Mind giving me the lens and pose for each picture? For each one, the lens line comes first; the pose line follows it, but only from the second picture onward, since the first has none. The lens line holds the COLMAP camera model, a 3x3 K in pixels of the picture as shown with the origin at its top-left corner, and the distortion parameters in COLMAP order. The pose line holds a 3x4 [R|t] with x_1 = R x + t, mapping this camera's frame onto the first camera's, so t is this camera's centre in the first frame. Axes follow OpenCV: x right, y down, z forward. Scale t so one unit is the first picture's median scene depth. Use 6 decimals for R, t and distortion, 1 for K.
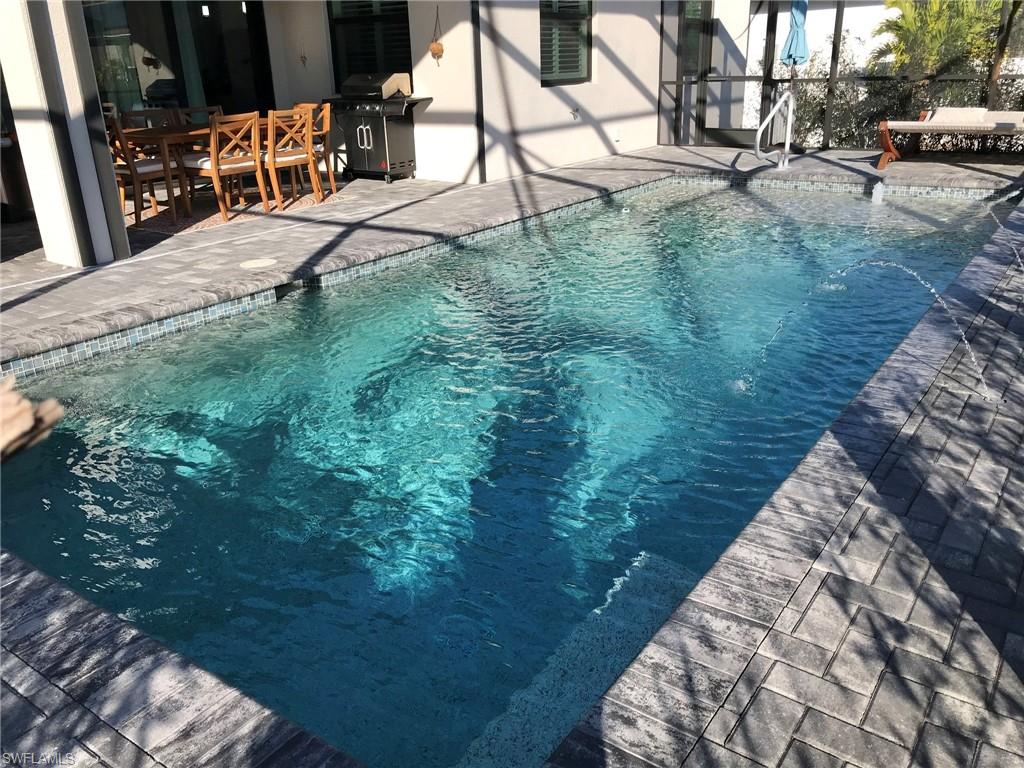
lens RADIAL K [[841.5, 0, 471.9], [0, 841.5, 380.5], [0, 0, 1]] dist [-0.001265, 0.004794]
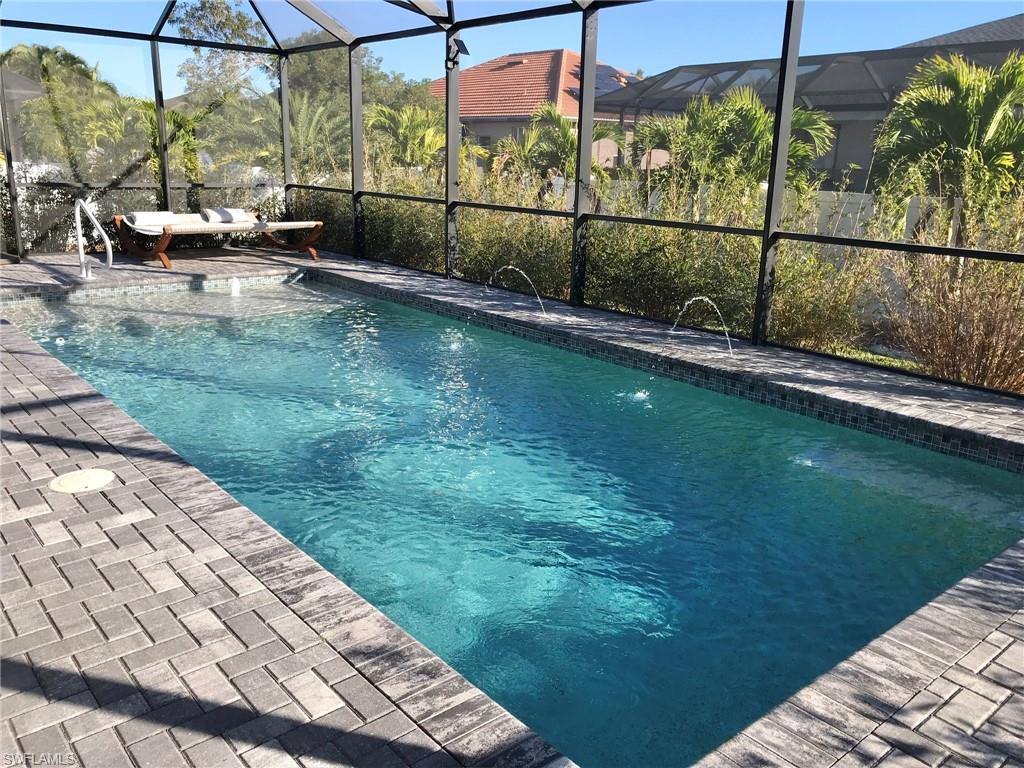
lens RADIAL K [[838.4, 0, 506.6], [0, 838.4, 381.1], [0, 0, 1]] dist [0.036370, 0.001039]
pose [[0.206726, -0.217426, 0.953934, -0.534686], [0.314044, 0.938151, 0.145772, -0.142339], [-0.926629, 0.269442, 0.262222, 0.359521]]
